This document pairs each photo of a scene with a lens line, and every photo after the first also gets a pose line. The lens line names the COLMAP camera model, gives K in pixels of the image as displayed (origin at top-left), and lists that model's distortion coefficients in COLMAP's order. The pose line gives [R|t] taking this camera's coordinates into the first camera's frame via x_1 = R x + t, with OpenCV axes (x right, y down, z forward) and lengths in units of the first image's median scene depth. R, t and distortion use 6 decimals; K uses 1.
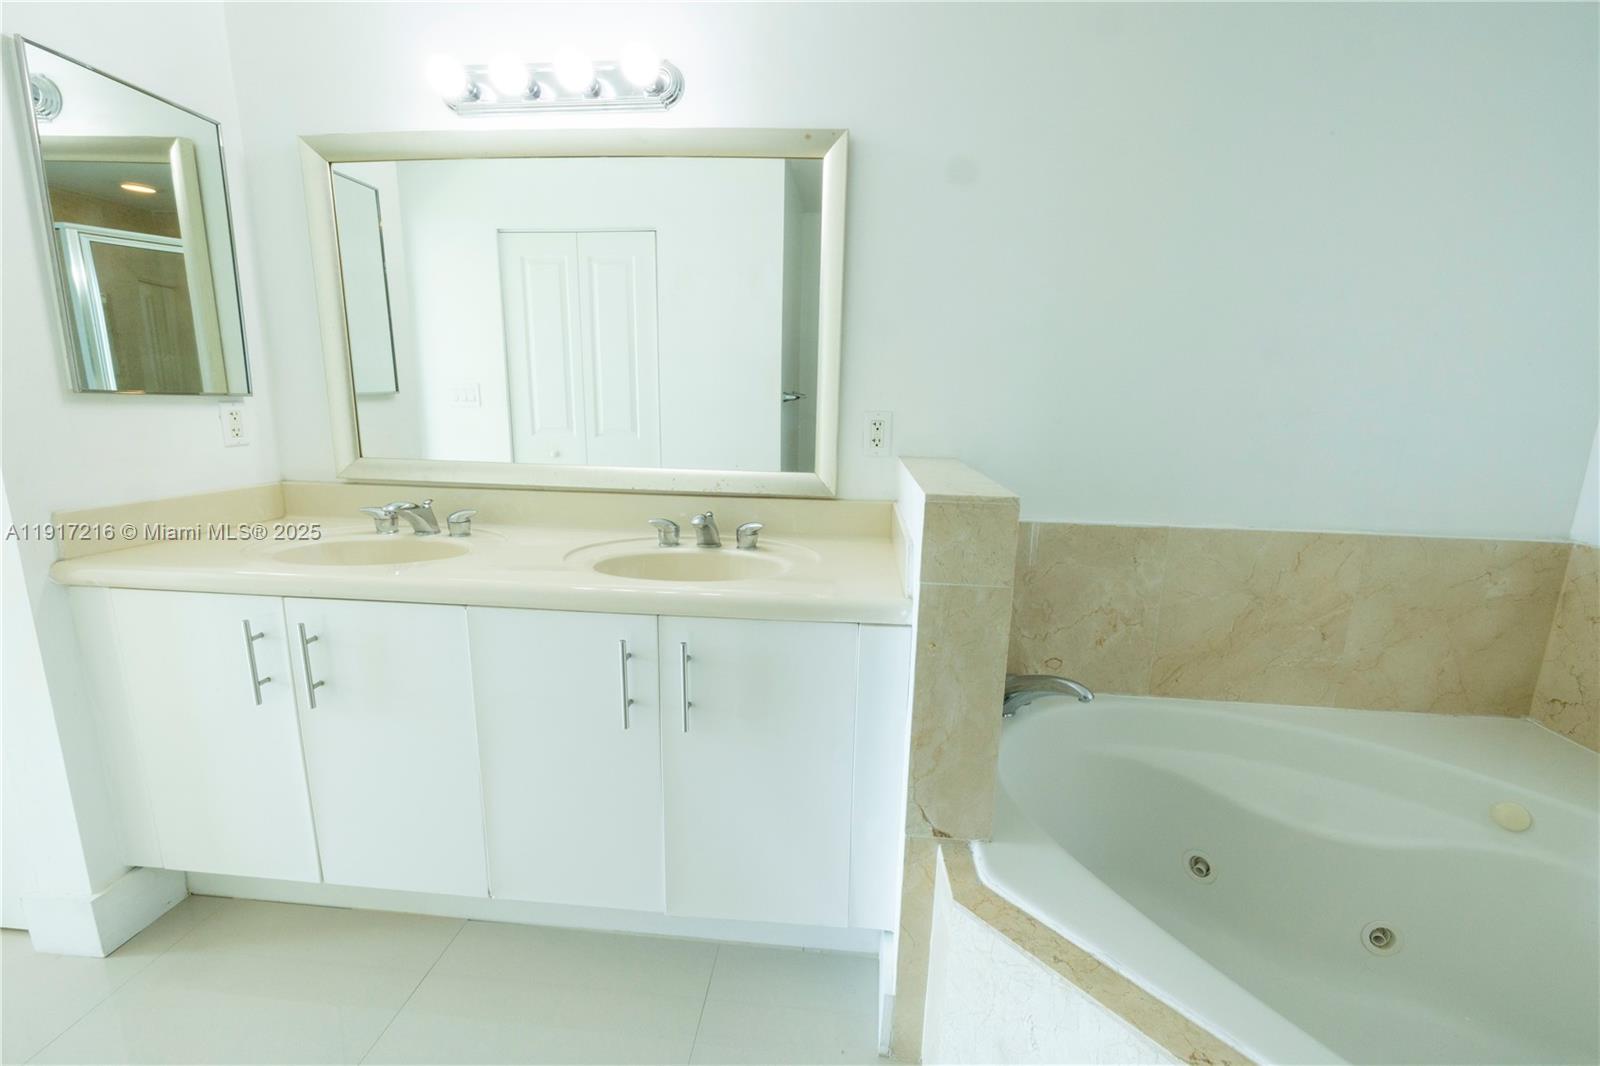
lens RADIAL K [[667.5, 0, 796.9], [0, 667.5, 531.3], [0, 0, 1]] dist [-0.001102, 0.000738]
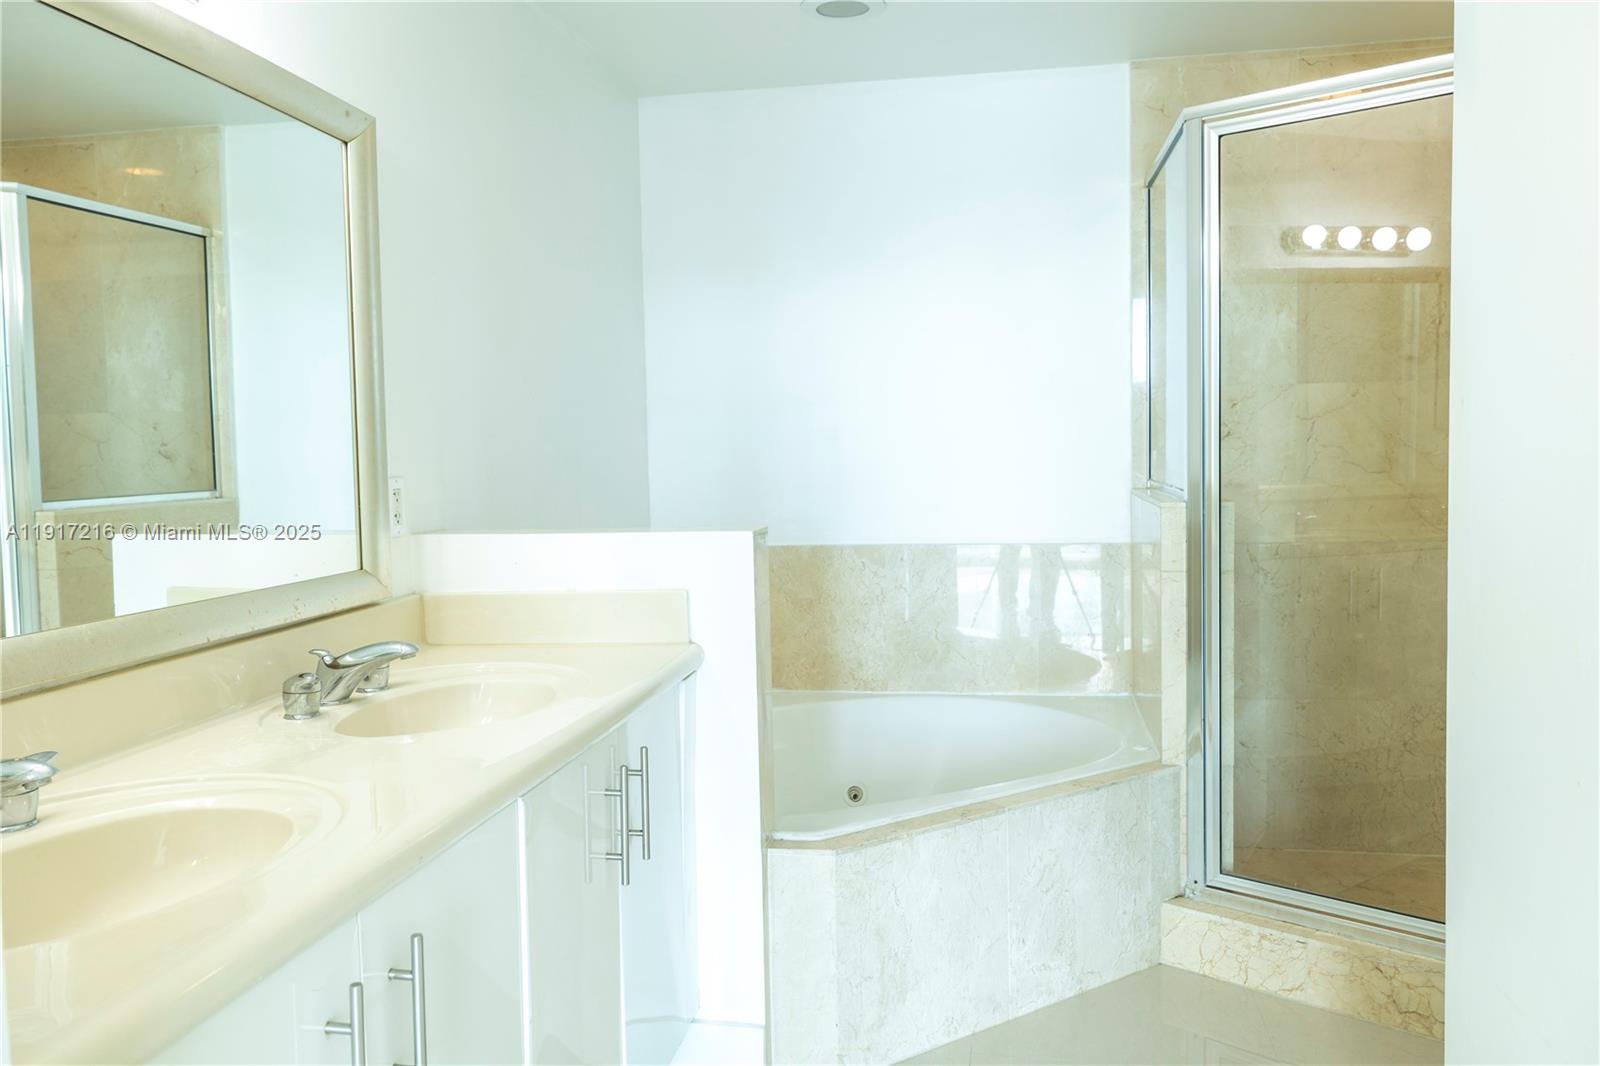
lens RADIAL K [[1278.7, 0, 793.0], [0, 1278.7, 528.1], [0, 0, 1]] dist [0.009867, -0.001103]
pose [[0.089997, -0.089925, 0.991874, -1.297731], [0.222708, 0.972513, 0.067962, -0.127826], [-0.970722, 0.214782, 0.107550, 0.436747]]
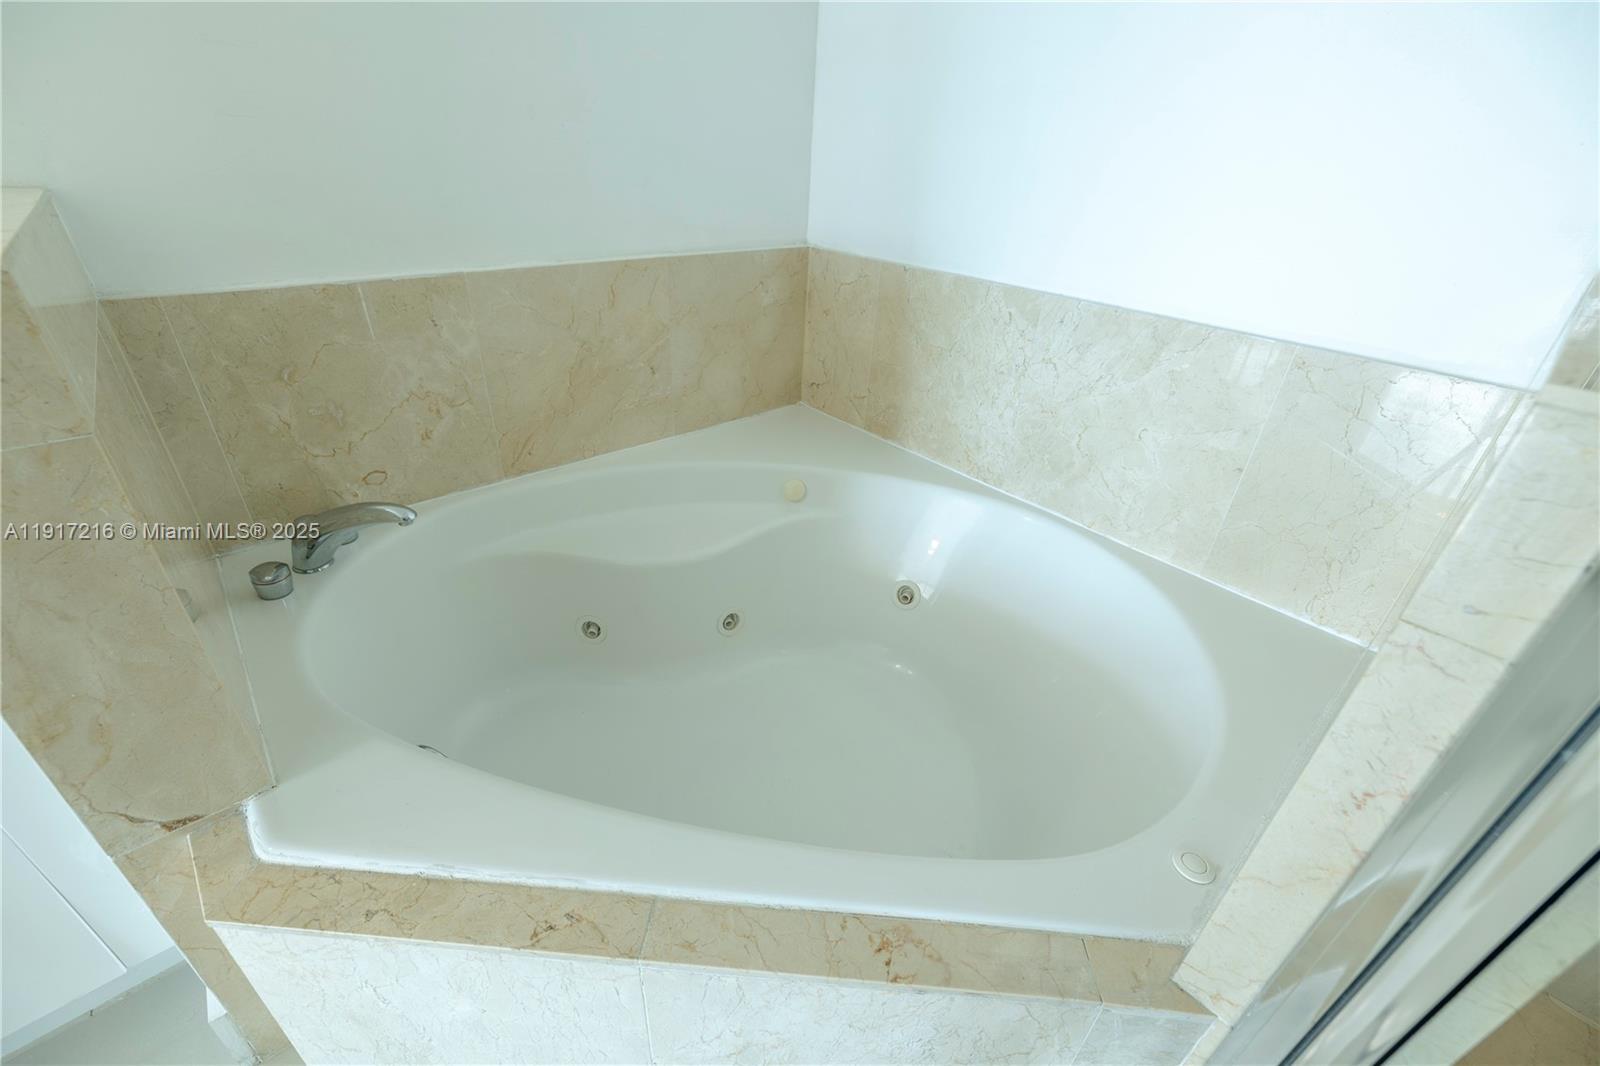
lens RADIAL K [[667.5, 0, 787.1], [0, 667.5, 529.7], [0, 0, 1]] dist [-0.001102, 0.000738]
pose [[0.693619, -0.359333, 0.624317, 0.224514], [0.117326, 0.911478, 0.394262, 0.004657], [-0.710723, -0.200219, 0.674378, 0.139199]]
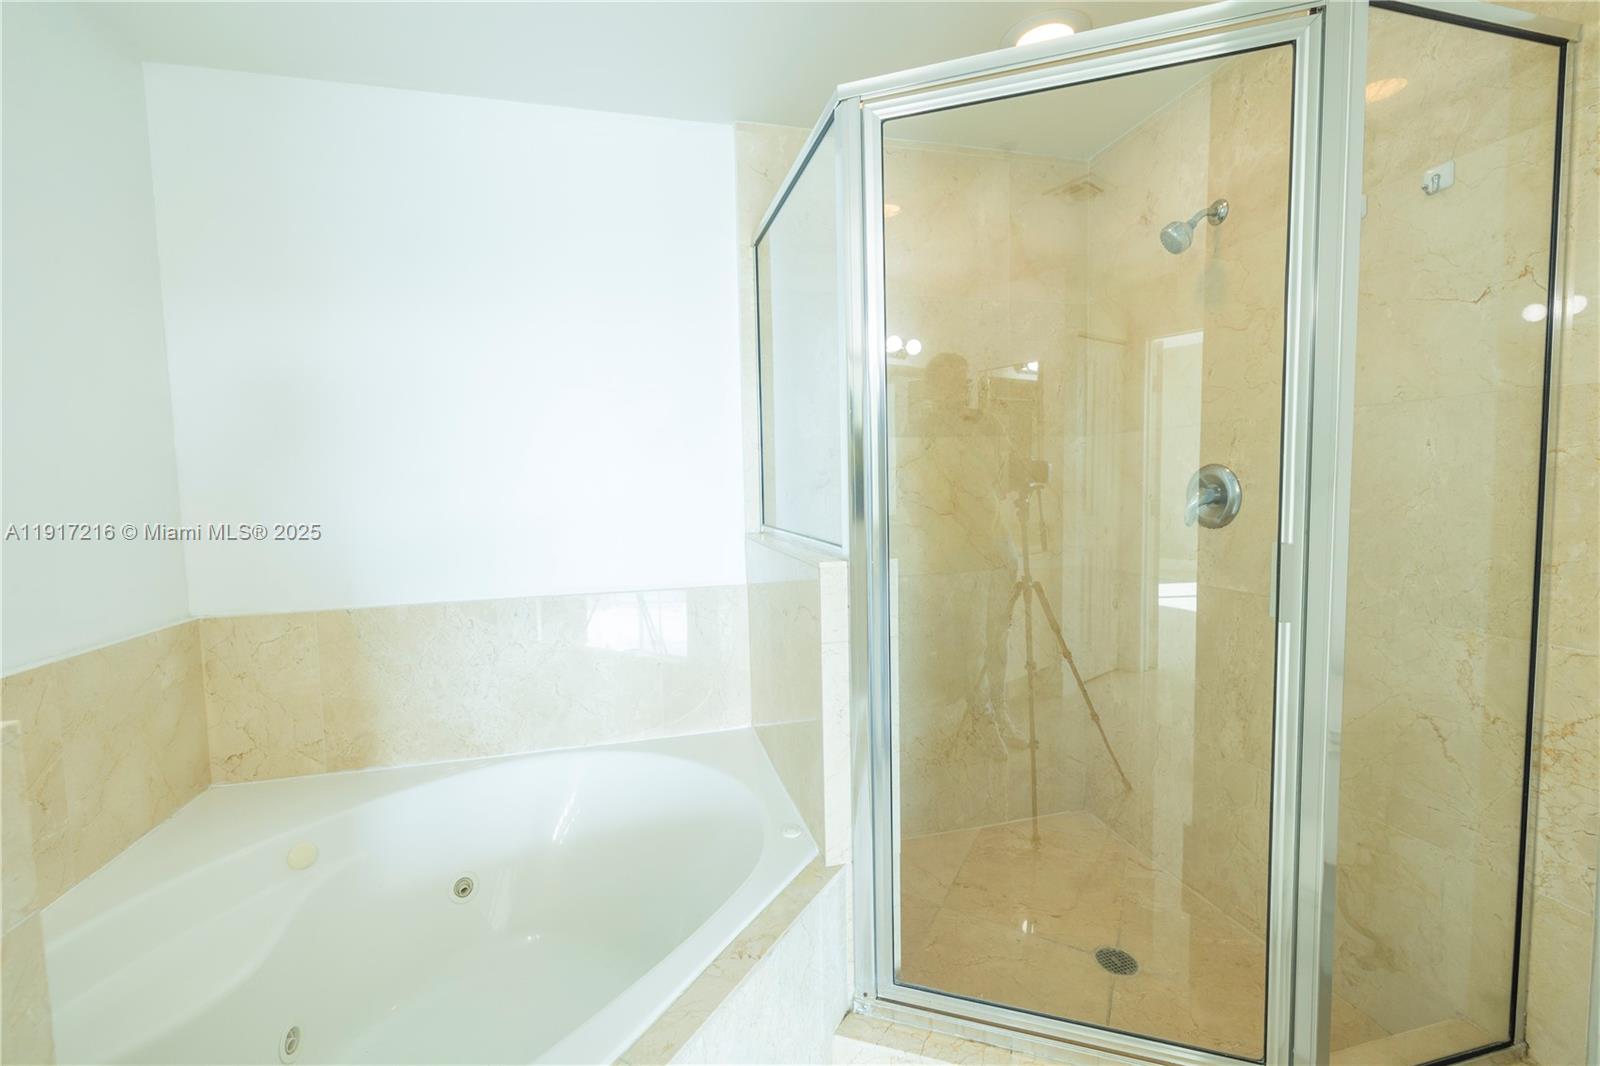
lens RADIAL K [[667.5, 0, 795.6], [0, 667.5, 527.9], [0, 0, 1]] dist [-0.001102, 0.000738]
pose [[-0.331225, -0.077629, 0.940353, -0.181304], [0.204215, 0.967090, 0.151768, -0.089451], [-0.921187, 0.242304, -0.304472, 0.375770]]
